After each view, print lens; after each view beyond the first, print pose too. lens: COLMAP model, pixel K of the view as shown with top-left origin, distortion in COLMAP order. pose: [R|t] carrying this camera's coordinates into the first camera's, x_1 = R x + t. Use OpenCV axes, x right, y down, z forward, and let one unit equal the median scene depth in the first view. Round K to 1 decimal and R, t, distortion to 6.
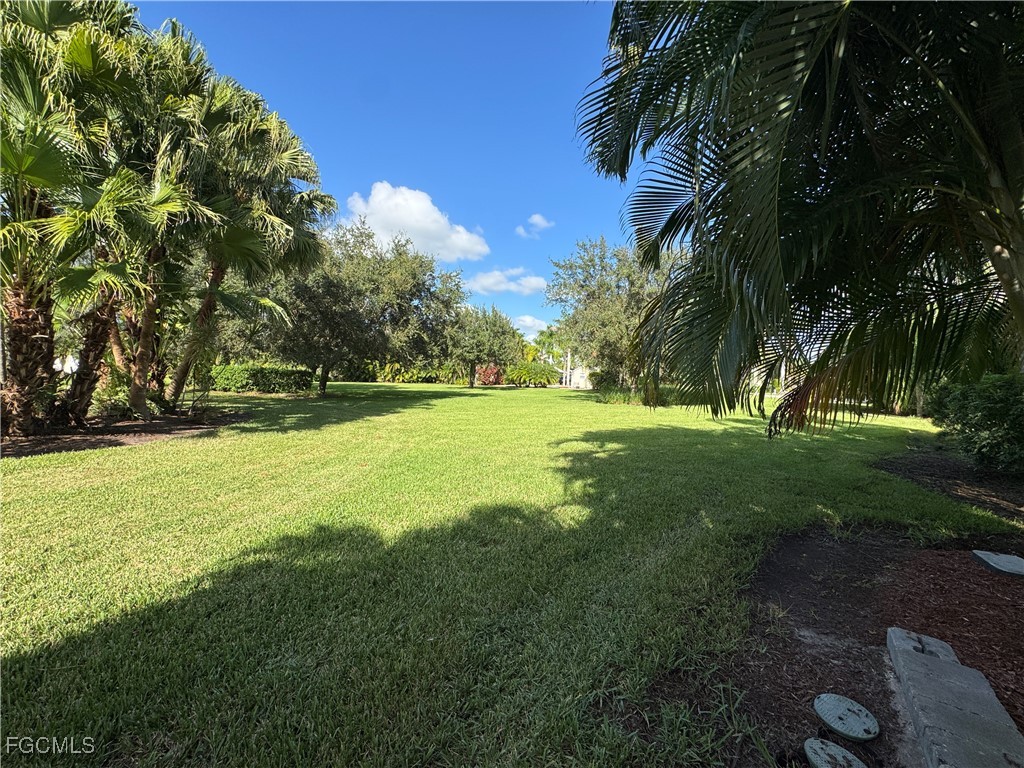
lens RADIAL K [[408.4, 0, 514.0], [0, 408.4, 383.7], [0, 0, 1]] dist [-0.000707, 0.000691]
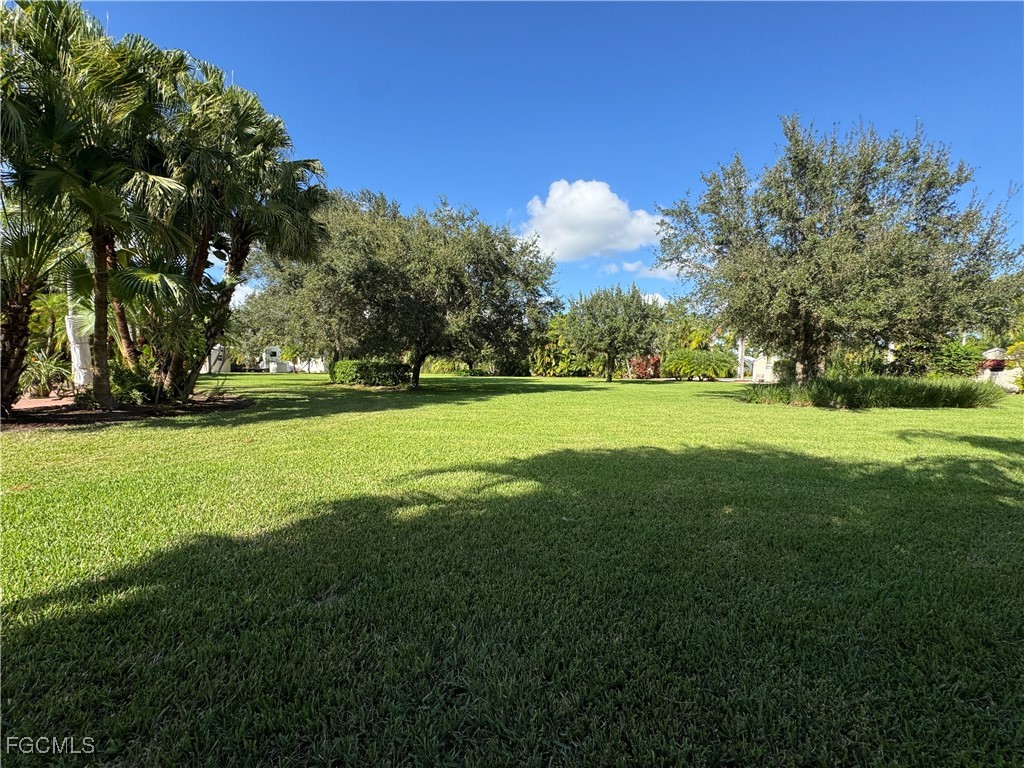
lens RADIAL K [[408.4, 0, 516.8], [0, 408.4, 380.4], [0, 0, 1]] dist [-0.000707, 0.000691]
pose [[0.898055, -0.003464, -0.439869, 0.076043], [0.005357, 0.999981, 0.003063, 0.003092], [0.439850, -0.005107, 0.898057, 0.091785]]
